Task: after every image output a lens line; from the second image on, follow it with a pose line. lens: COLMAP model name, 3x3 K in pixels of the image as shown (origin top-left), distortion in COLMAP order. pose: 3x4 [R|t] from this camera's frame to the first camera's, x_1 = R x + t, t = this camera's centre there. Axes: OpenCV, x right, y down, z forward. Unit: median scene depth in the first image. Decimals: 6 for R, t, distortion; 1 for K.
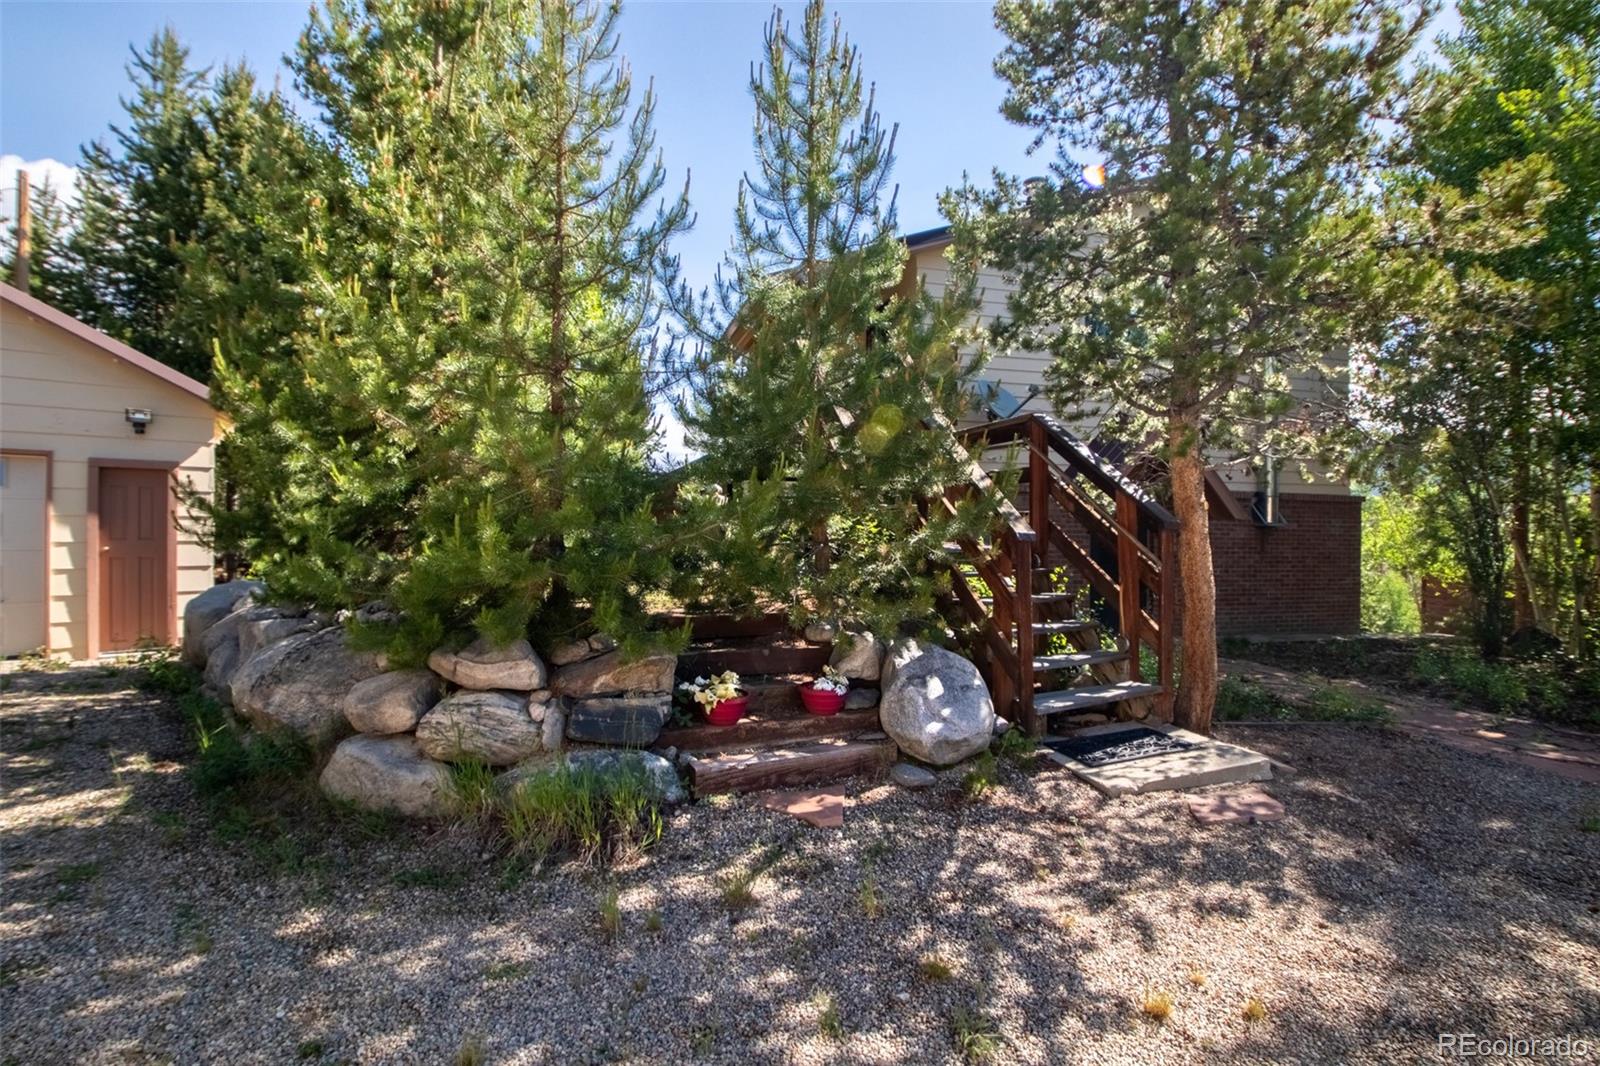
lens RADIAL K [[748.7, 0, 795.0], [0, 748.7, 532.7], [0, 0, 1]] dist [-0.018409, -0.009691]
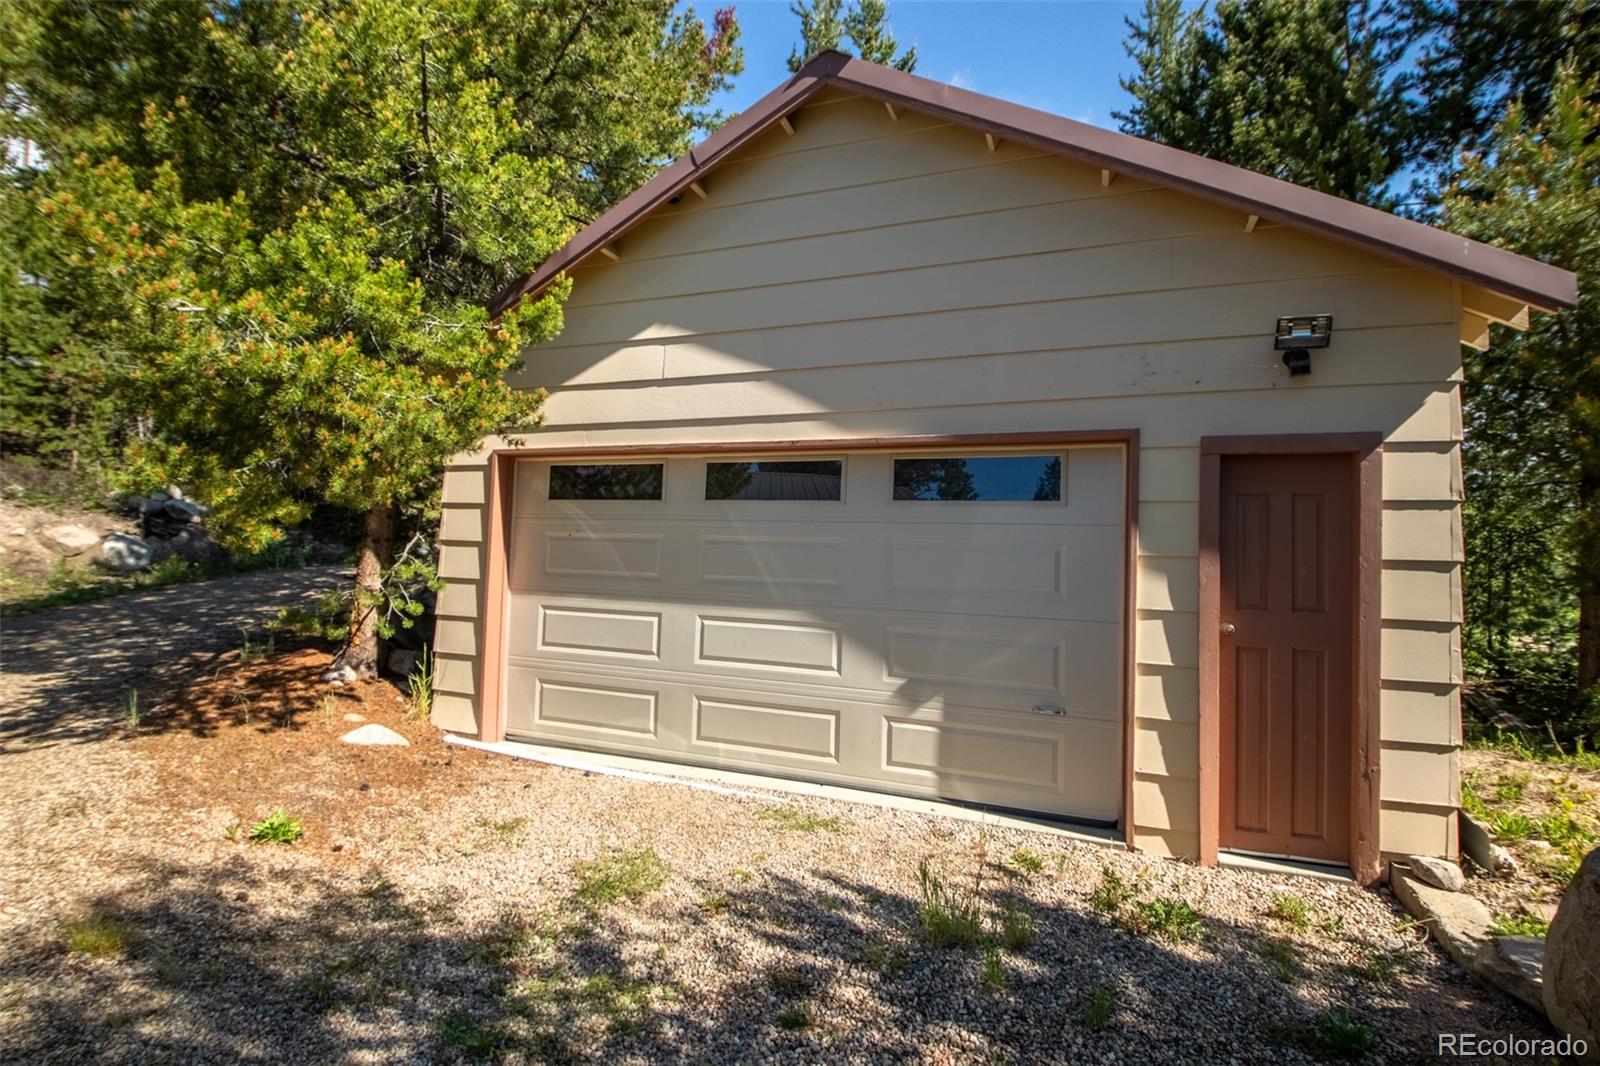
lens RADIAL K [[748.7, 0, 799.6], [0, 748.7, 532.8], [0, 0, 1]] dist [-0.018409, -0.009691]
pose [[0.440246, -0.002299, -0.897874, -0.642983], [-0.014533, 0.999847, -0.009687, -0.030605], [0.897760, 0.017314, 0.440146, 0.544594]]
